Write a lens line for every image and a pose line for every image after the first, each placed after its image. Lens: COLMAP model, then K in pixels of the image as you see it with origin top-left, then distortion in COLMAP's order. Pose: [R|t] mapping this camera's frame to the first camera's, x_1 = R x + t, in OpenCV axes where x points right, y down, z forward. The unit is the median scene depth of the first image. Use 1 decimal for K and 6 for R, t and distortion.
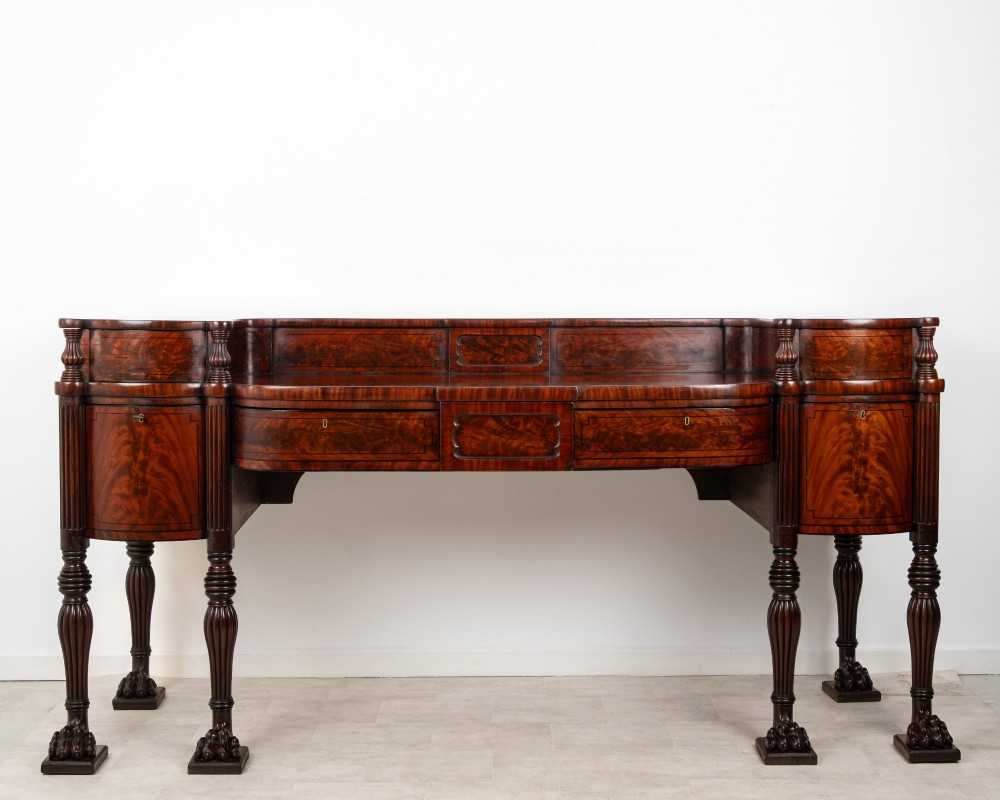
lens RADIAL K [[1449.5, 0, 514.2], [0, 1449.5, 358.9], [0, 0, 1]] dist [-0.003163, 0.000000]
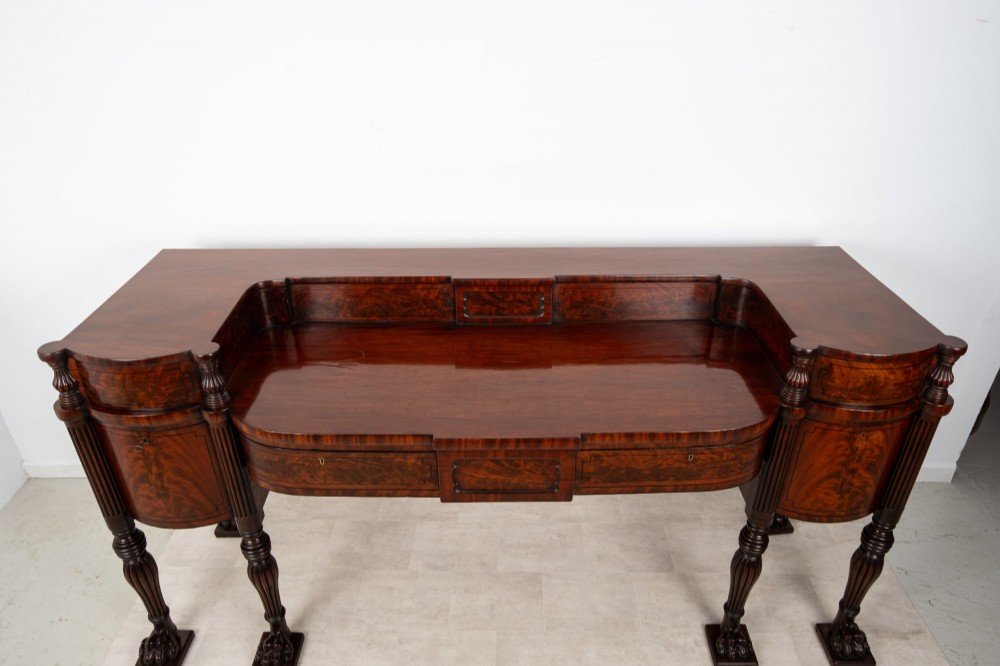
lens RADIAL K [[659.2, 0, 504.6], [0, 659.2, 323.0], [0, 0, 1]] dist [-0.053014, 0.029601]
pose [[0.999521, 0.014781, -0.027192, 0.004111], [-0.000884, 0.891870, 0.452290, -0.233473], [0.030937, -0.452050, 0.891456, 0.629902]]
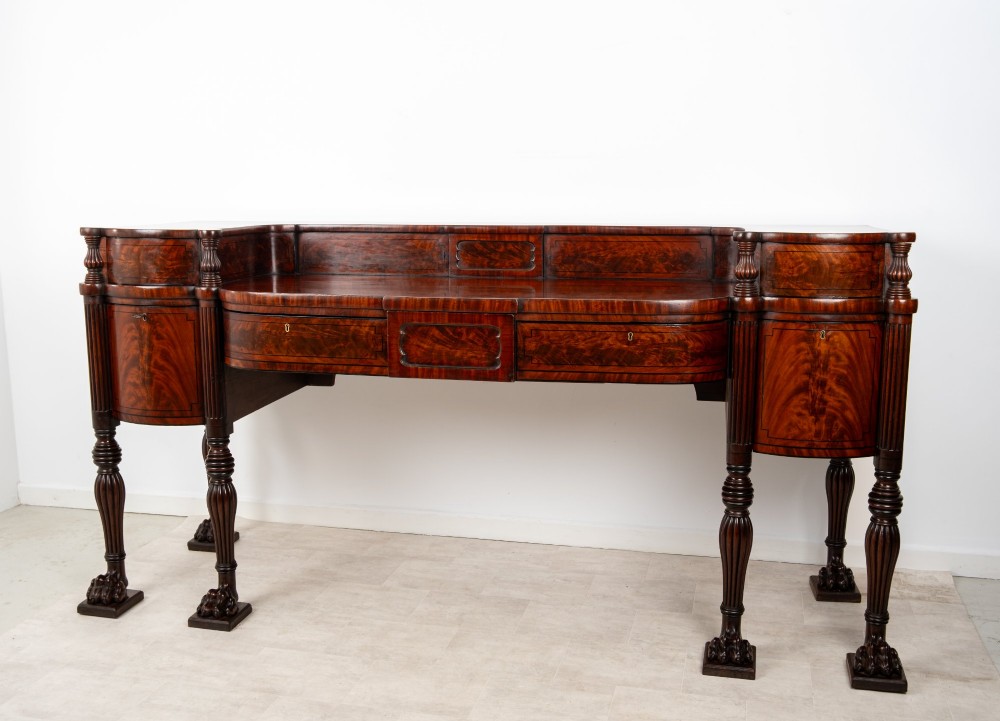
lens RADIAL K [[1018.1, 0, 507.9], [0, 1018.1, 363.4], [0, 0, 1]] dist [-0.069344, 0.000000]
pose [[0.968472, 0.041278, -0.245680, 0.204702], [-0.009136, 0.991399, 0.130554, -0.027594], [0.248956, -0.124193, 0.960519, 0.310300]]
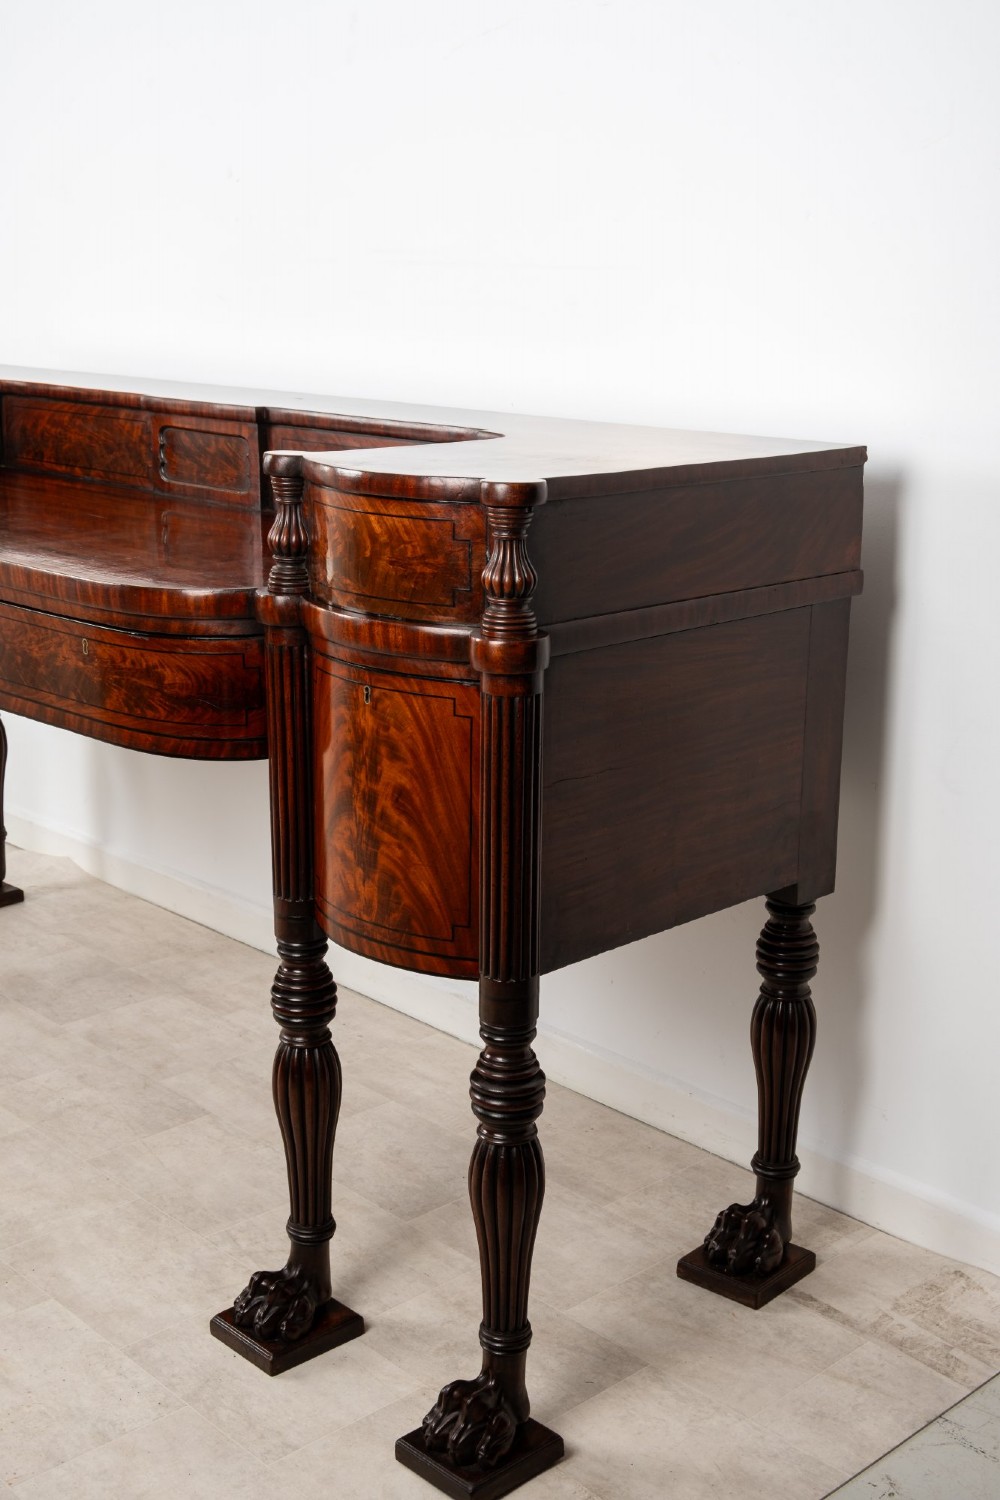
lens RADIAL K [[1907.5, 0, 557.6], [0, 1907.5, 764.1], [0, 0, 1]] dist [-0.053243, 0.000000]
pose [[0.685968, 0.201117, -0.699286, 0.681031], [-0.045968, 0.971101, 0.234199, -0.076737], [0.726179, -0.128508, 0.675389, 0.658302]]
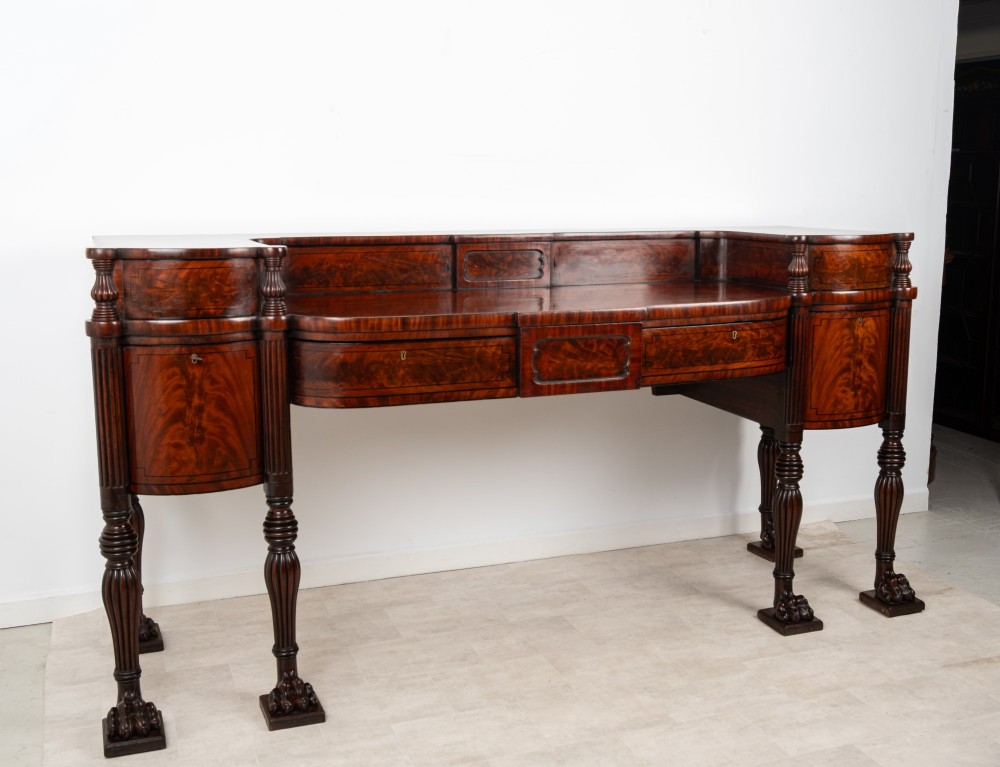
lens RADIAL K [[1130.0, 0, 537.4], [0, 1130.0, 371.6], [0, 0, 1]] dist [-0.058768, 0.000000]
pose [[0.937060, -0.055029, 0.344804, -0.293263], [0.011210, 0.991735, 0.127810, -0.036460], [-0.348988, -0.115900, 0.929933, 0.278674]]
